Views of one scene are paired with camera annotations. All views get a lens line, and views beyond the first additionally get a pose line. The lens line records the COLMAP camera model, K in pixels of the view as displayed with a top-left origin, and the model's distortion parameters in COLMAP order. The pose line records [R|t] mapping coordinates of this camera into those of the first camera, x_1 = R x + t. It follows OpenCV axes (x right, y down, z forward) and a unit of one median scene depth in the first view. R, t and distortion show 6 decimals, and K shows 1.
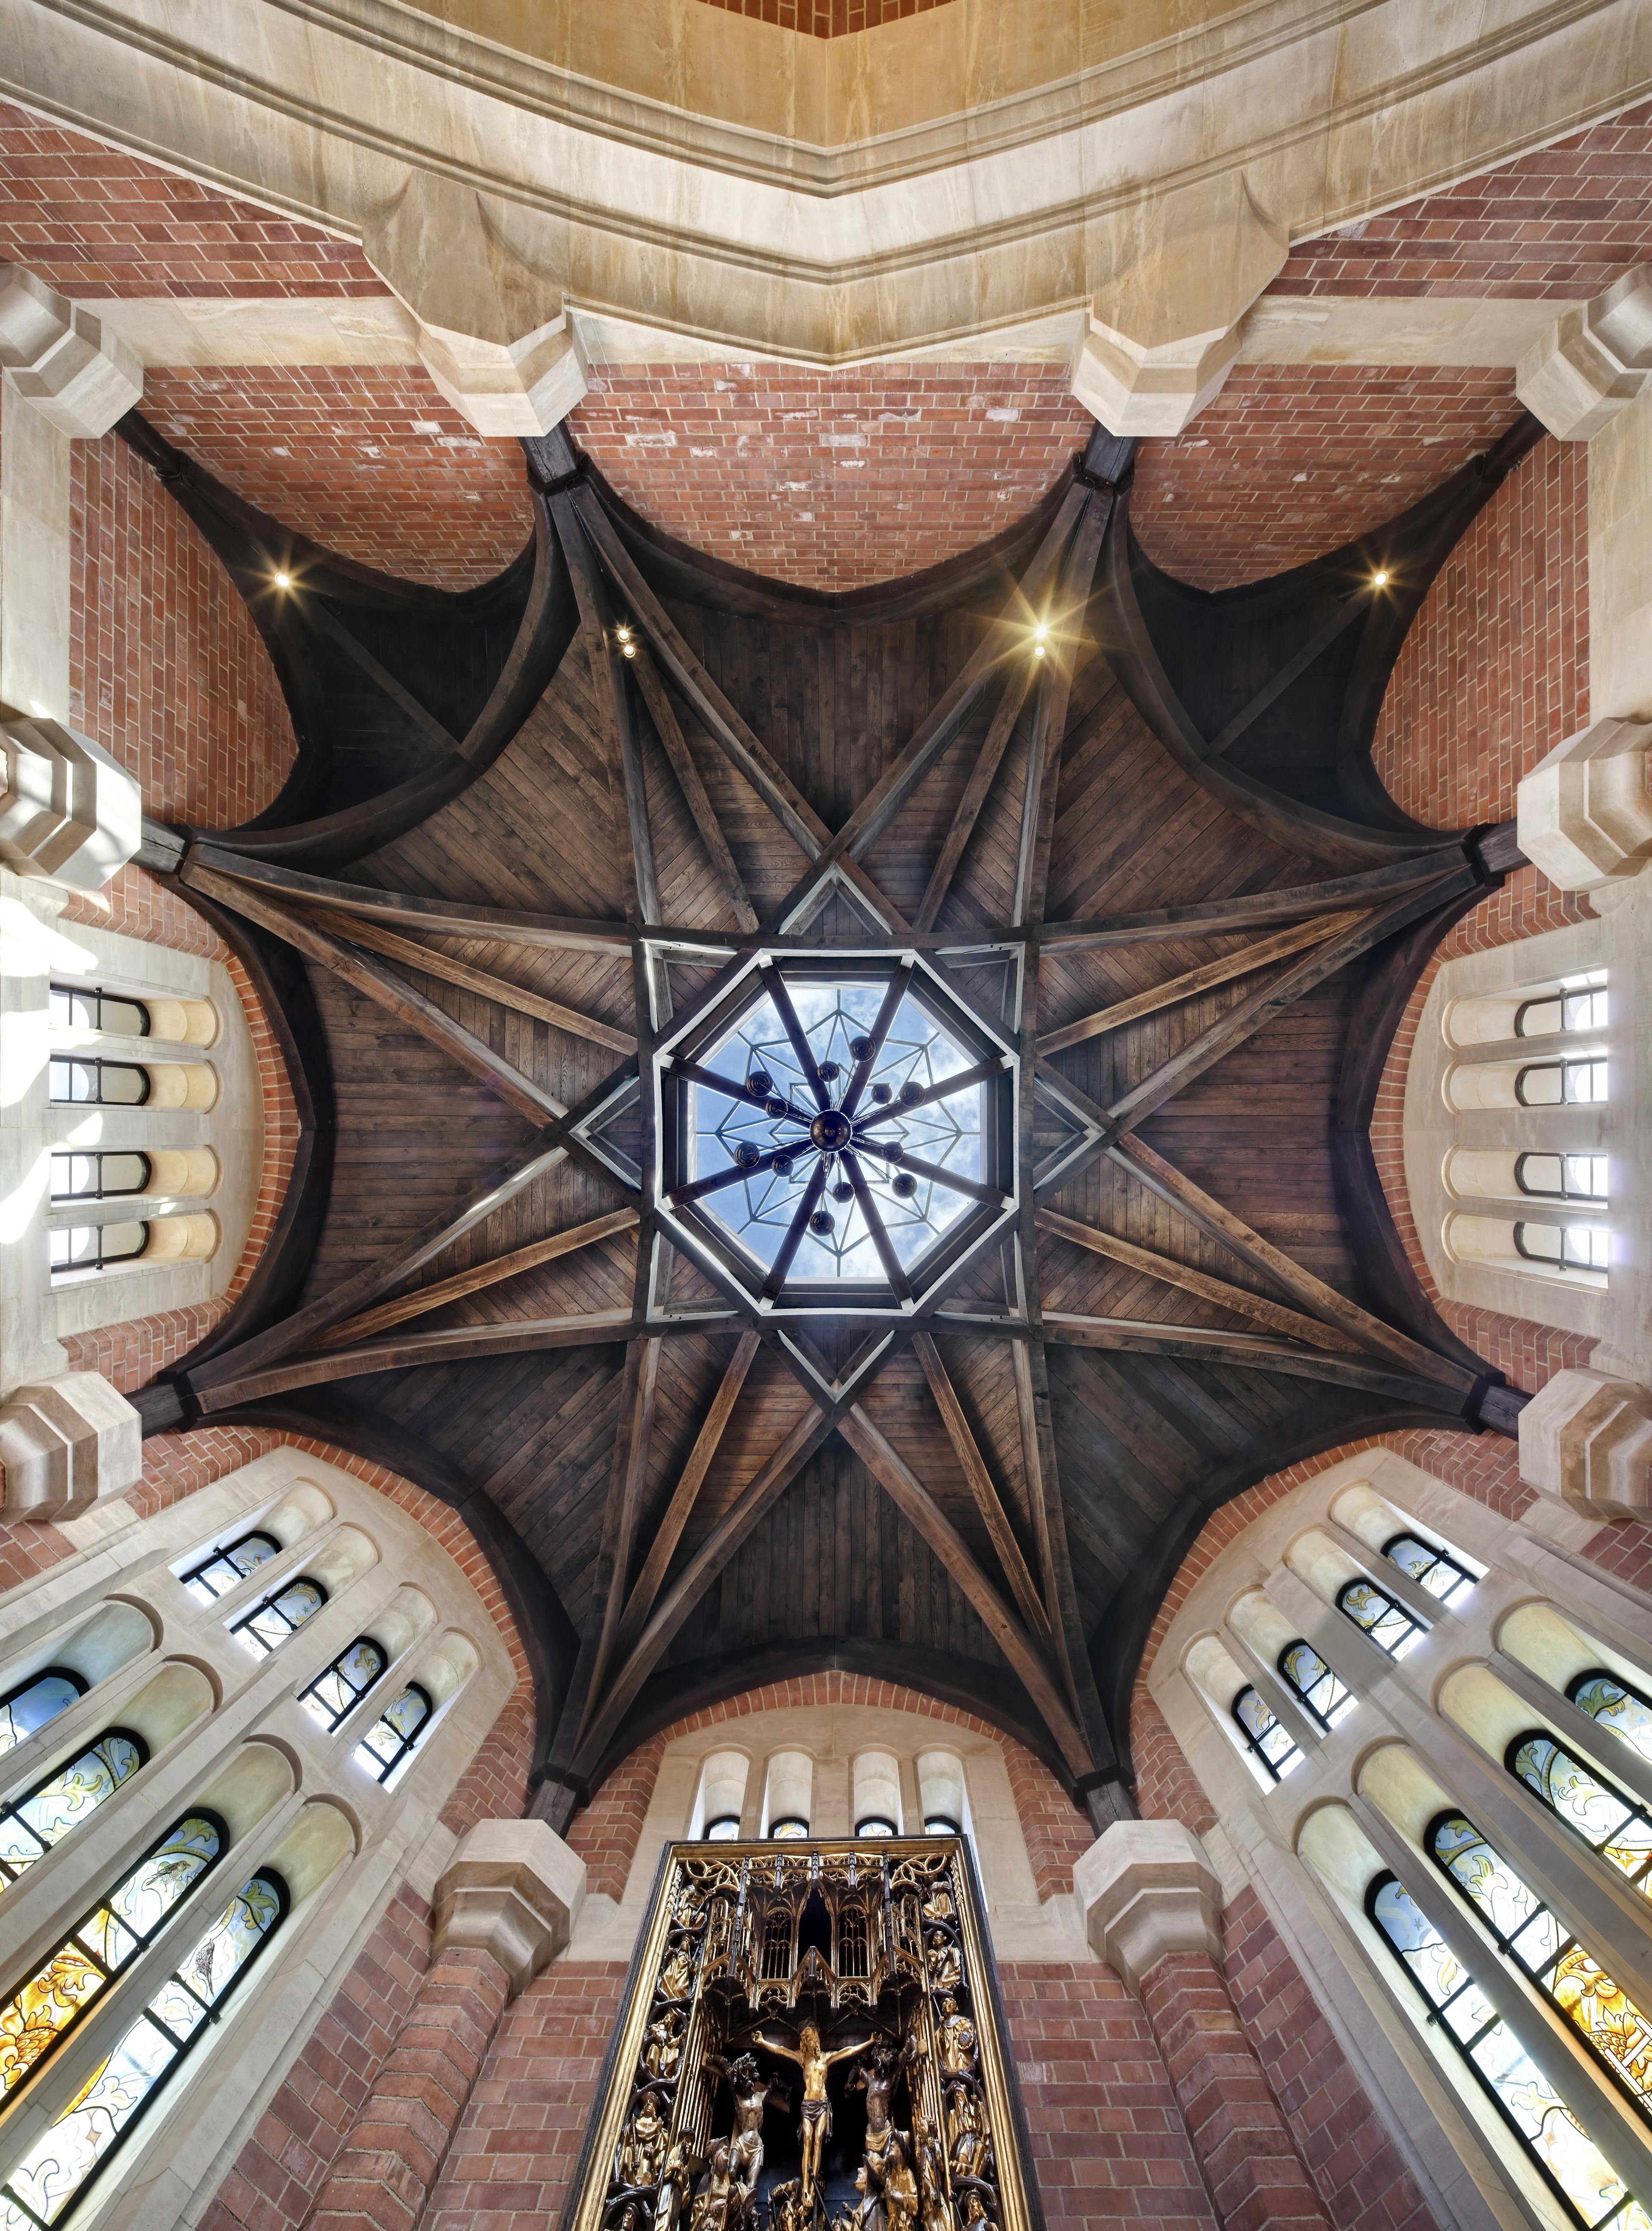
lens RADIAL K [[861.9, 0, 839.0], [0, 861.9, 998.9], [0, 0, 1]] dist [-0.000788, -0.000337]
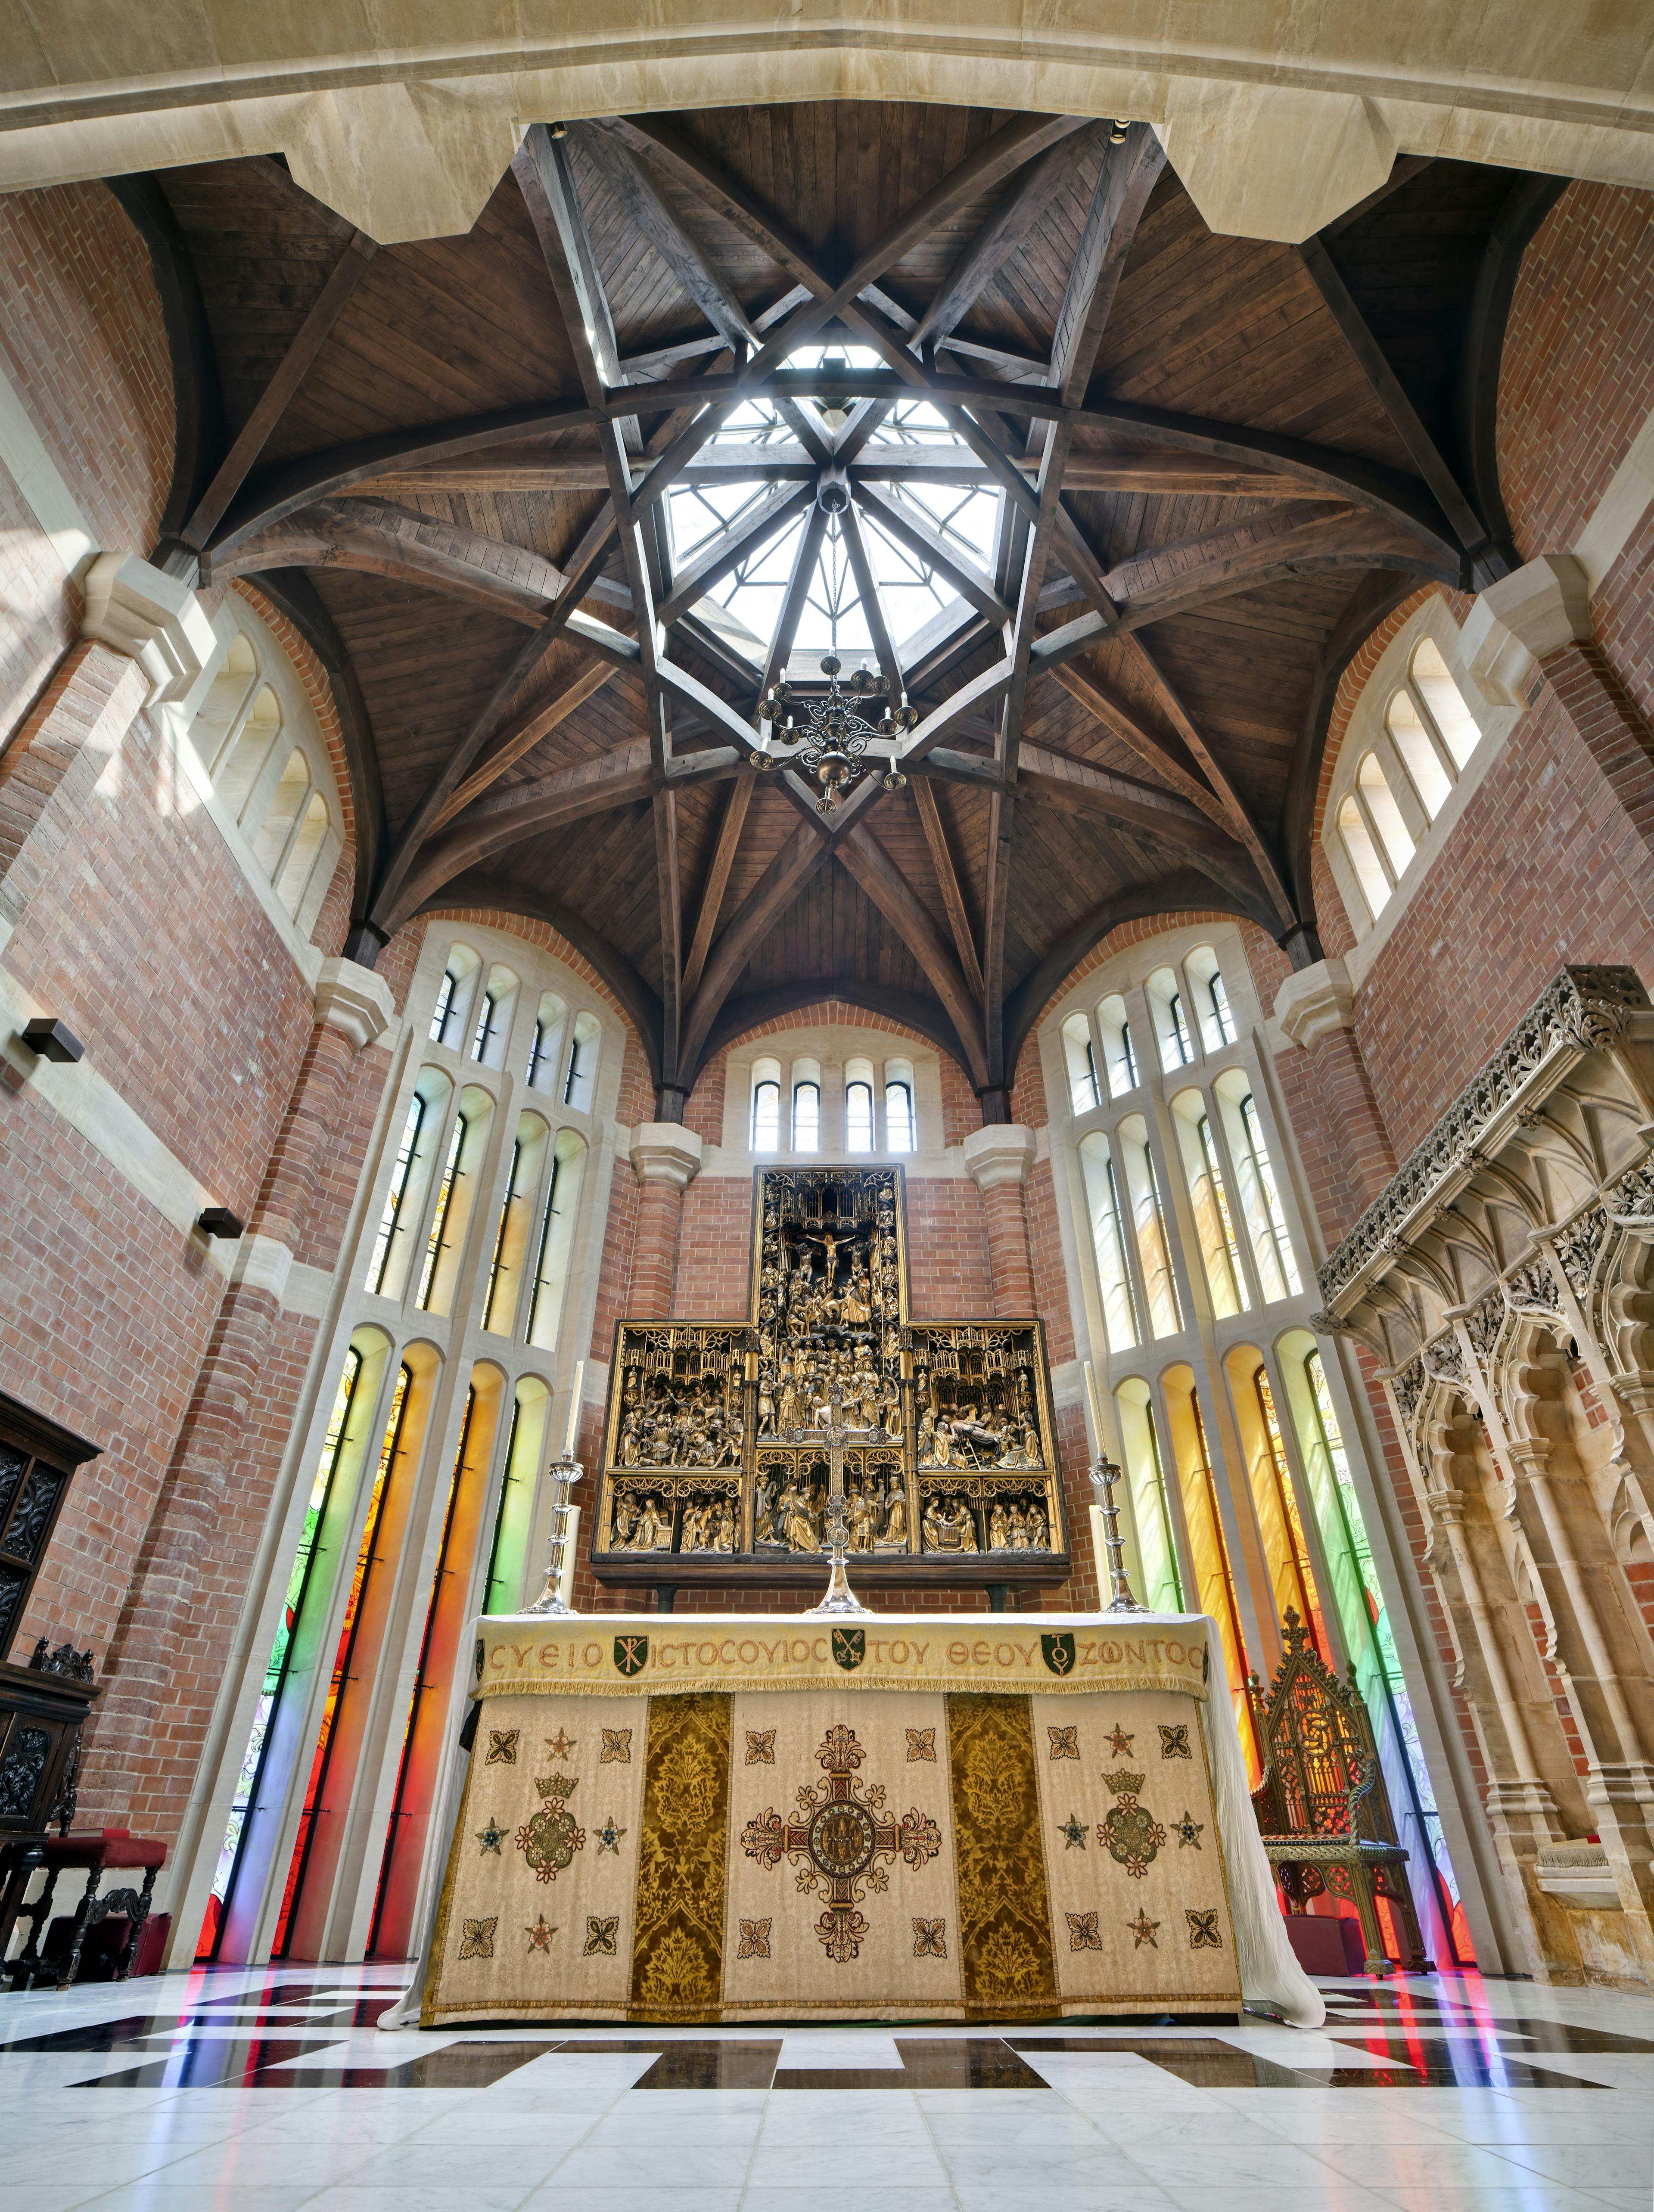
lens RADIAL K [[1148.3, 0, 829.0], [0, 1148.3, 1051.4], [0, 0, 1]] dist [-0.012410, 0.008886]
pose [[0.999990, -0.001624, 0.004121, -0.033040], [-0.002376, 0.588632, 0.808398, -1.237086], [-0.003739, -0.808400, 0.588622, -0.344049]]
